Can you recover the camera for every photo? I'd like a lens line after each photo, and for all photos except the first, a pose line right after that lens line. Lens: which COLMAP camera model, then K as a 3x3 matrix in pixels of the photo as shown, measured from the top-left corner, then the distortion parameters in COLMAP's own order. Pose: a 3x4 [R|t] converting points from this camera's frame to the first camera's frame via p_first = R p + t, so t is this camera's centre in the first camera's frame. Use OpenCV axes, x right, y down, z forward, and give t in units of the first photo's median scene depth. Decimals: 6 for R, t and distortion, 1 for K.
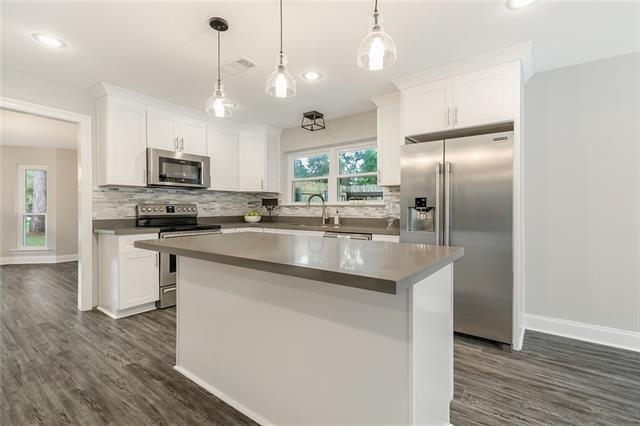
lens RADIAL K [[287.7, 0, 323.2], [0, 287.7, 210.7], [0, 0, 1]] dist [0.011110, 0.000218]
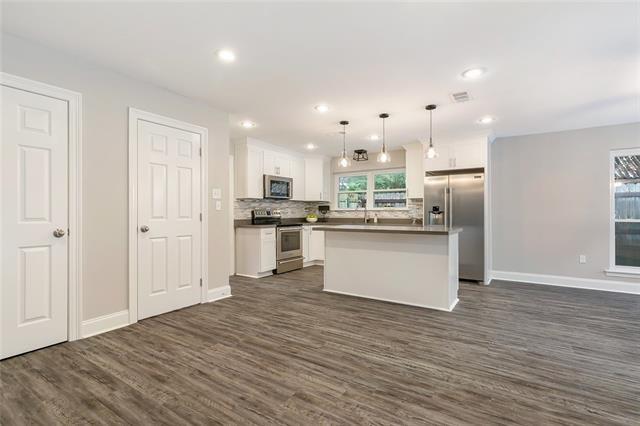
lens RADIAL K [[302.3, 0, 320.0], [0, 302.3, 213.0], [0, 0, 1]] dist [0.002430, 0.000043]
pose [[0.998276, -0.001153, 0.058676, -0.379353], [0.001549, 0.999976, -0.006698, 0.006179], [-0.058667, 0.006777, 0.998255, -0.648765]]
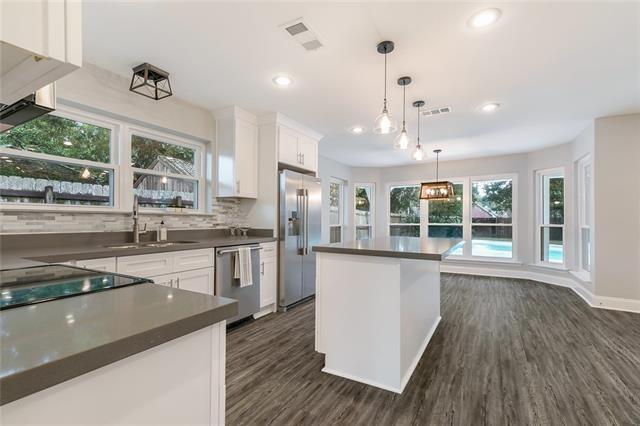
lens RADIAL K [[299.0, 0, 320.1], [0, 299.0, 218.3], [0, 0, 1]] dist [0.003117, 0.000262]
pose [[-0.108558, 0.011397, 0.994025, -0.812379], [0.009121, 0.999904, -0.010468, 0.004297], [-0.994048, 0.007930, -0.108652, 0.771747]]
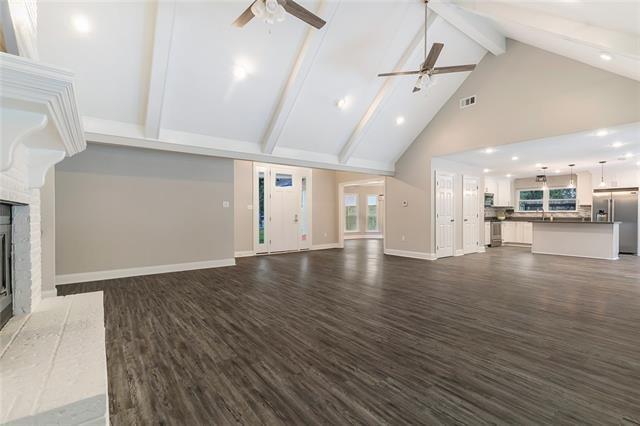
lens RADIAL K [[291.5, 0, 321.7], [0, 291.5, 216.3], [0, 0, 1]] dist [0.001640, 0.000183]
pose [[0.957513, 0.003230, -0.288374, -1.239628], [-0.003511, 0.999994, -0.000455, 0.025401], [0.288370, 0.001448, 0.957518, -2.175998]]
